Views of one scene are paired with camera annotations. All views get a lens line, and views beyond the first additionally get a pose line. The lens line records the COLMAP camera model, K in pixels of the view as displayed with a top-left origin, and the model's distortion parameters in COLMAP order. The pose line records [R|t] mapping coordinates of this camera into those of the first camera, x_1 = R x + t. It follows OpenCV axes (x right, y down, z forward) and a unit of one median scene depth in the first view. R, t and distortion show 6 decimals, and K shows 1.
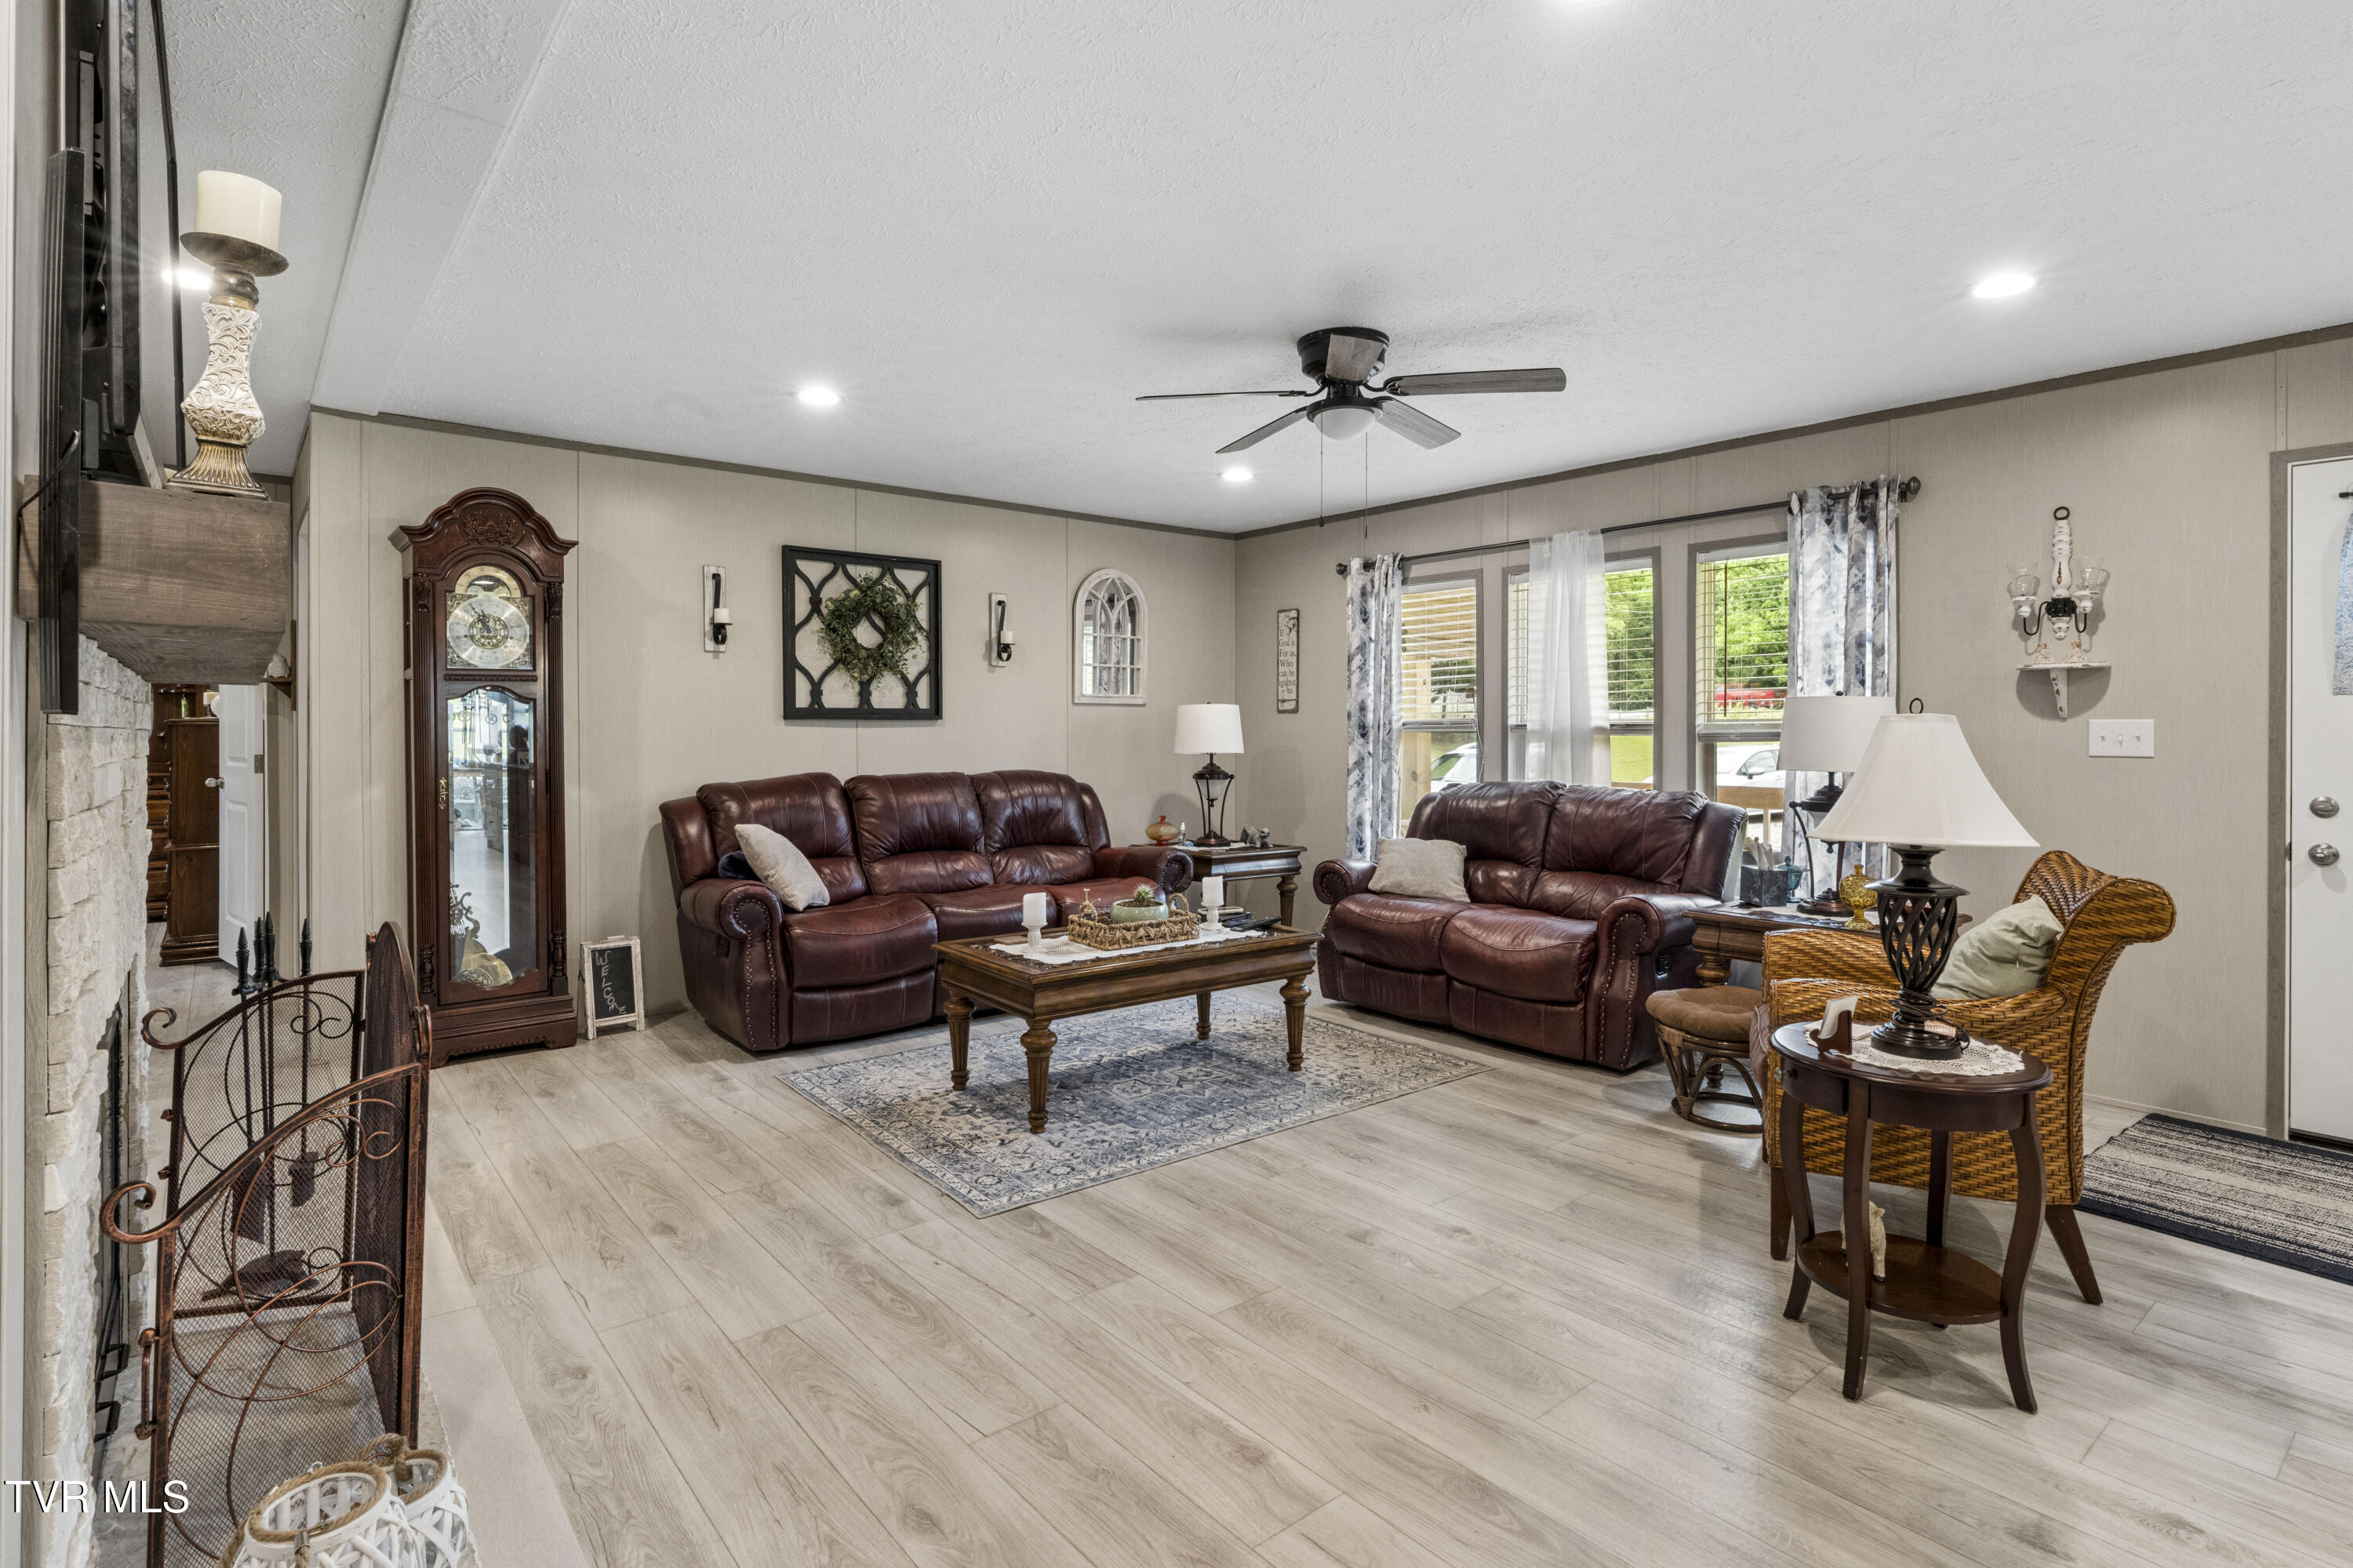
lens RADIAL K [[1169.2, 0, 1210.9], [0, 1169.2, 737.2], [0, 0, 1]] dist [-0.003798, 0.000727]
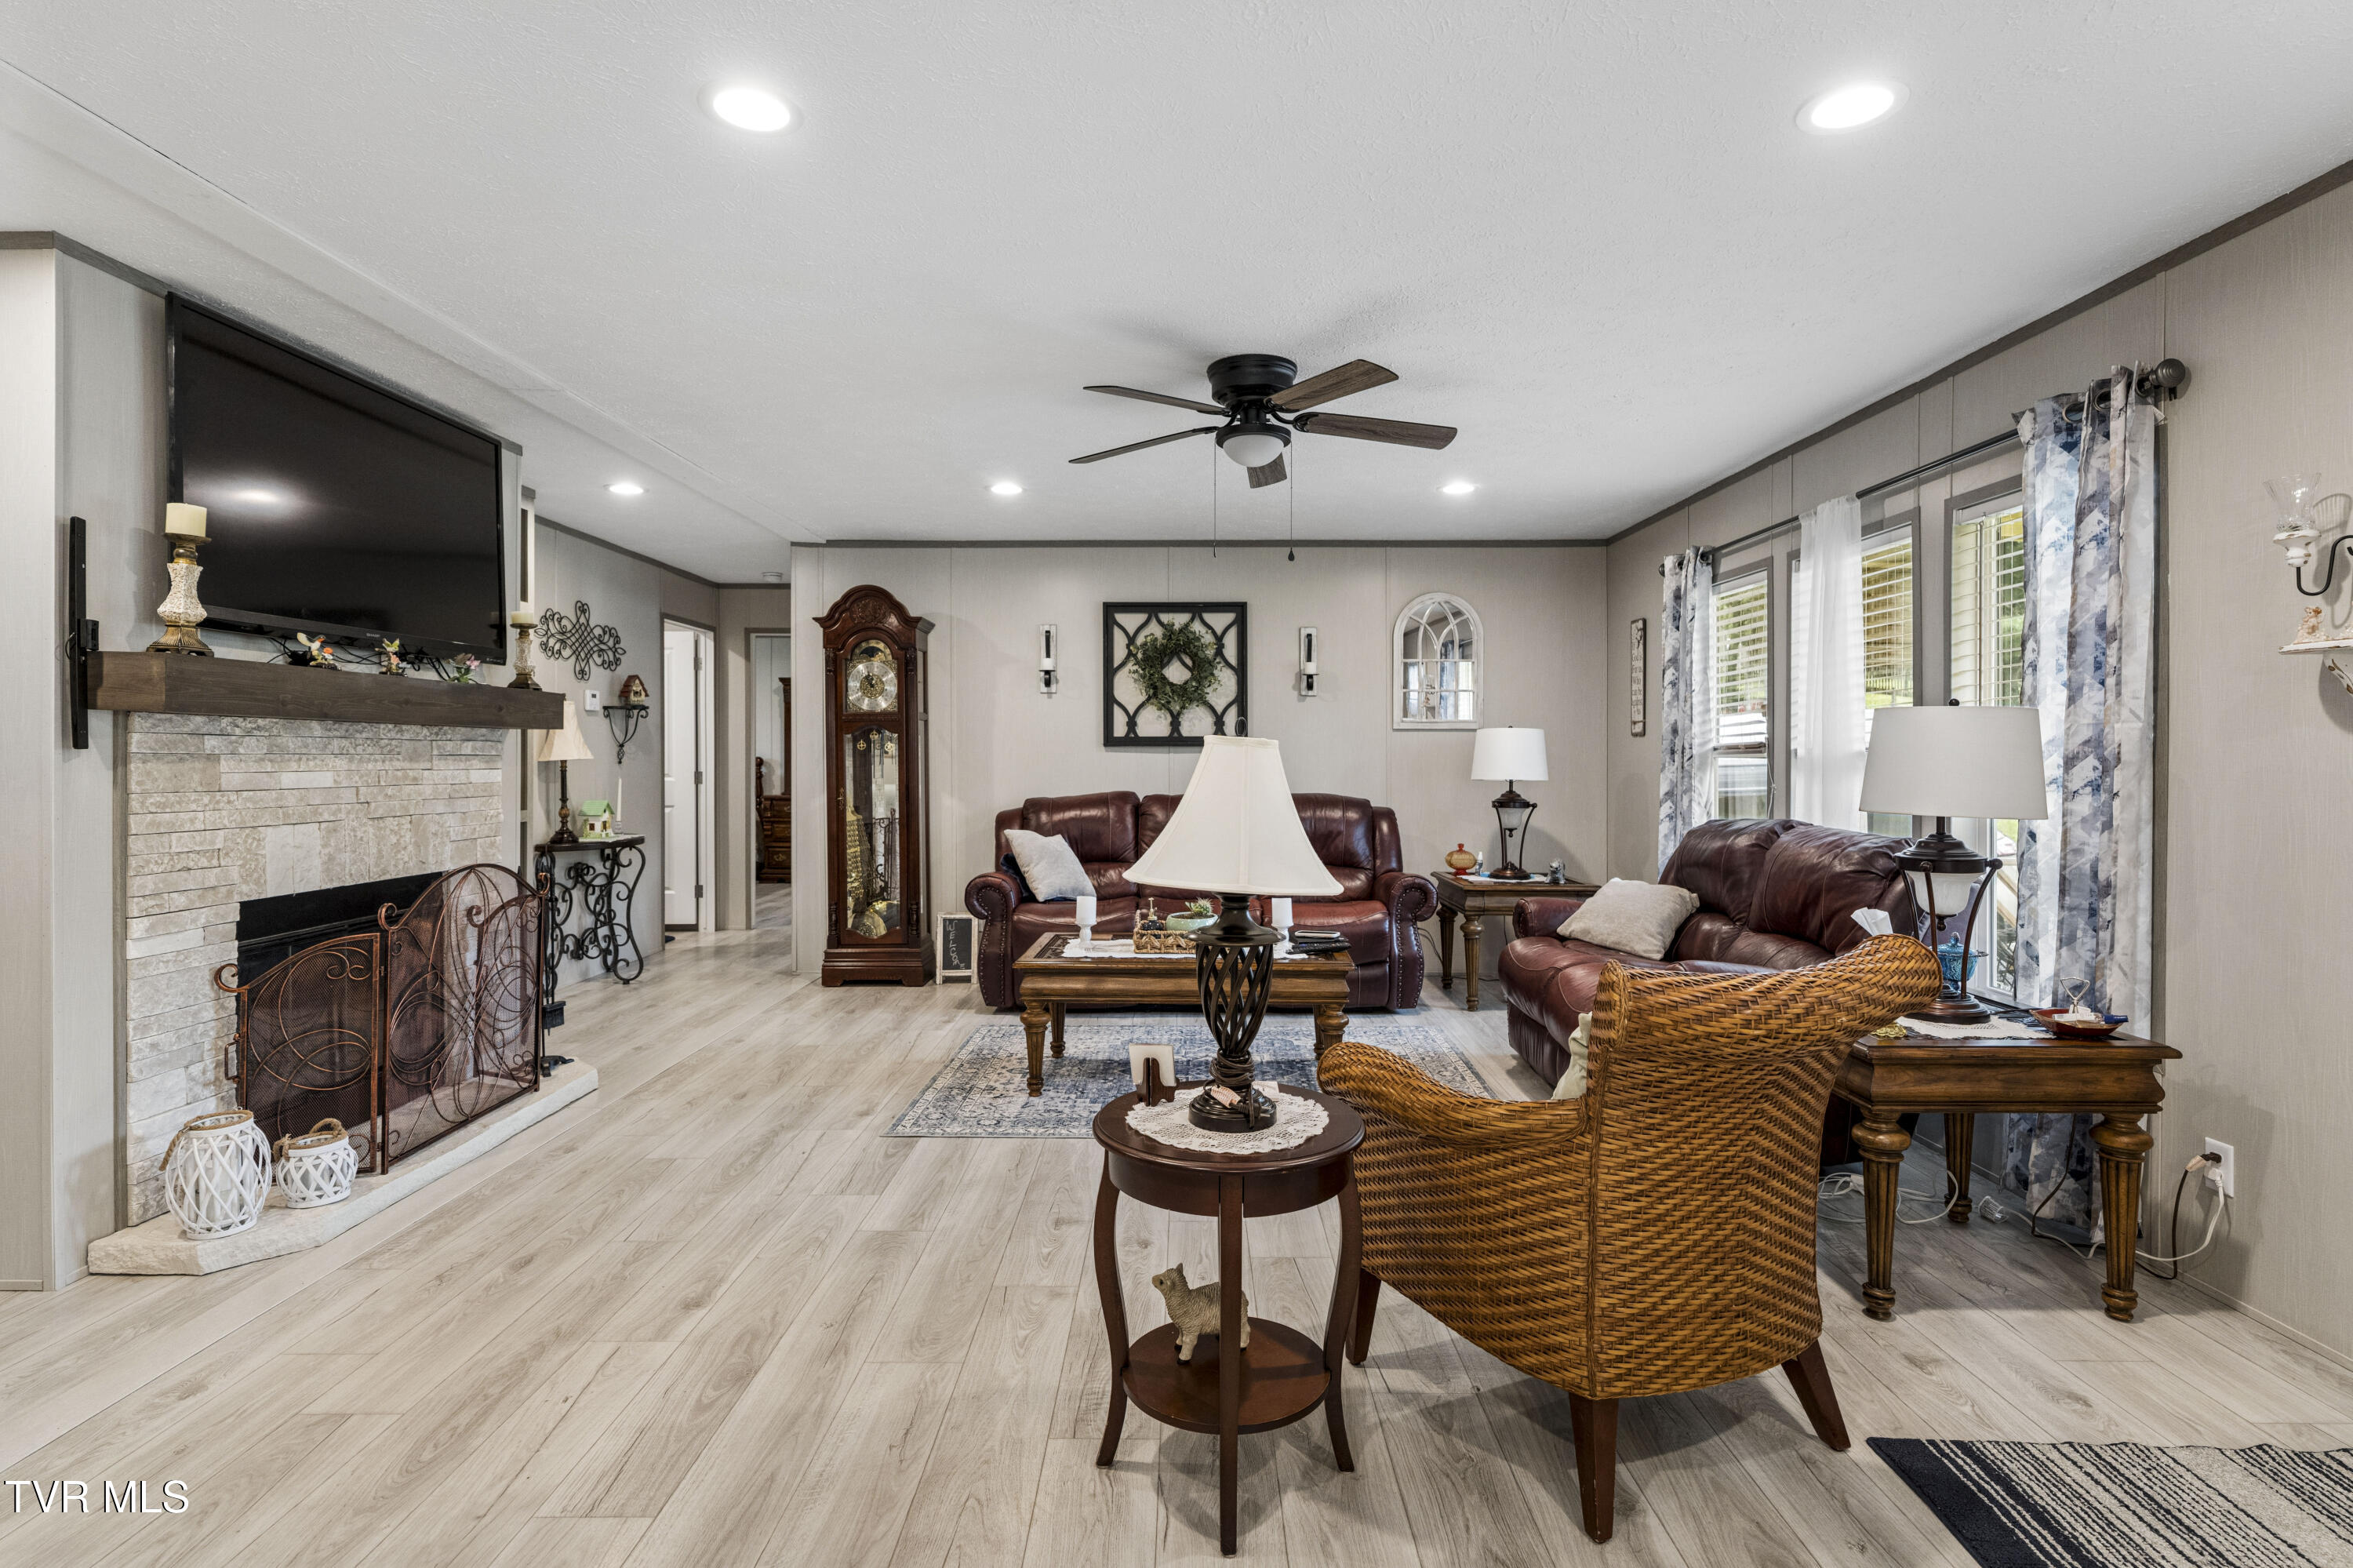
lens RADIAL K [[1169.2, 0, 1182.2], [0, 1169.2, 768.6], [0, 0, 1]] dist [-0.003798, 0.000727]
pose [[0.764510, 0.007471, -0.644569, 0.469756], [-0.004376, 0.999970, 0.006400, -0.000608], [0.644597, -0.002072, 0.764520, 0.125299]]
